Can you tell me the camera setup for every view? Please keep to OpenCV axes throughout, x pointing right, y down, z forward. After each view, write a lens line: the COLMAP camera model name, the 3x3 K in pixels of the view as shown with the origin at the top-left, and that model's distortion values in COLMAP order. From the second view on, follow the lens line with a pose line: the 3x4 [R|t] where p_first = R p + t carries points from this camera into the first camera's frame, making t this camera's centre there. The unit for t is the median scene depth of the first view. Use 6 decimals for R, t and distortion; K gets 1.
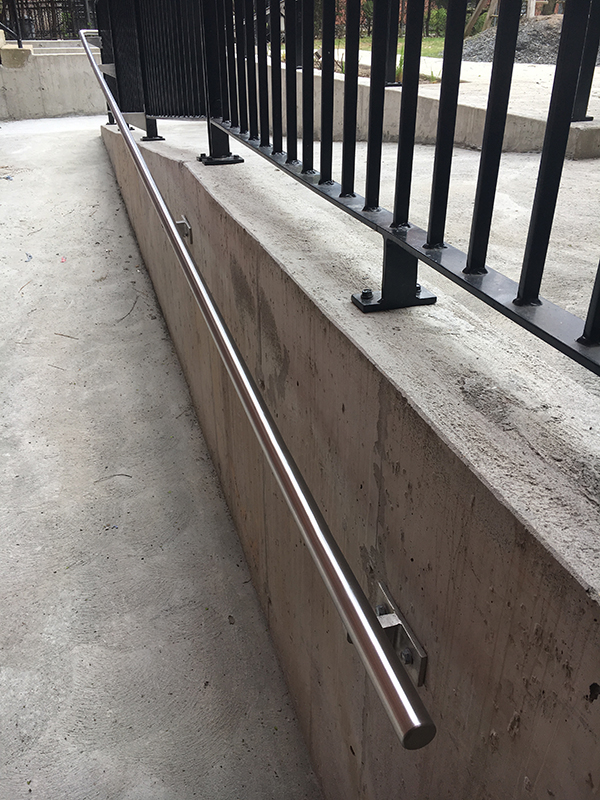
lens RADIAL K [[679.1, 0, 299.6], [0, 679.1, 399.8], [0, 0, 1]] dist [0.050681, -0.059825]
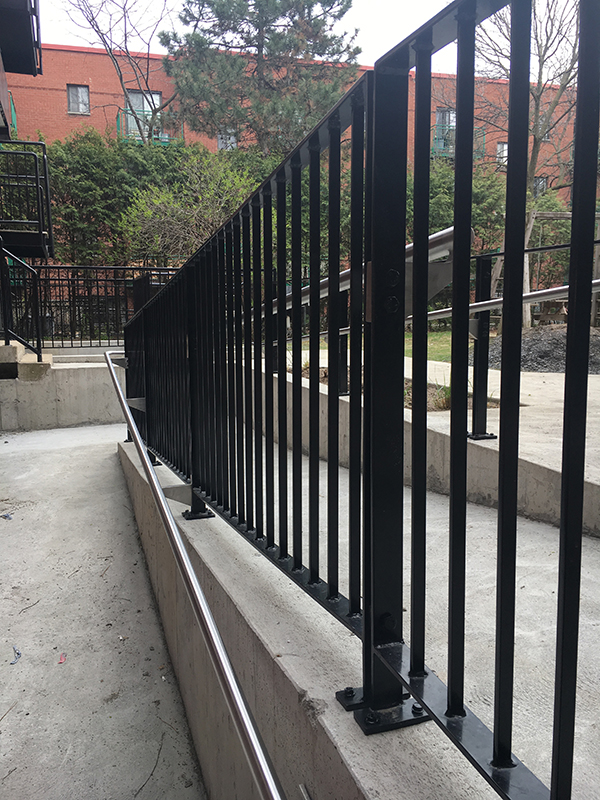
lens RADIAL K [[679.1, 0, 301.5], [0, 679.1, 402.3], [0, 0, 1]] dist [0.050681, -0.059825]
pose [[0.999804, -0.012346, 0.015489, -0.081273], [0.017022, 0.935428, -0.353107, -0.173529], [-0.010129, 0.353301, 0.935455, 0.173840]]
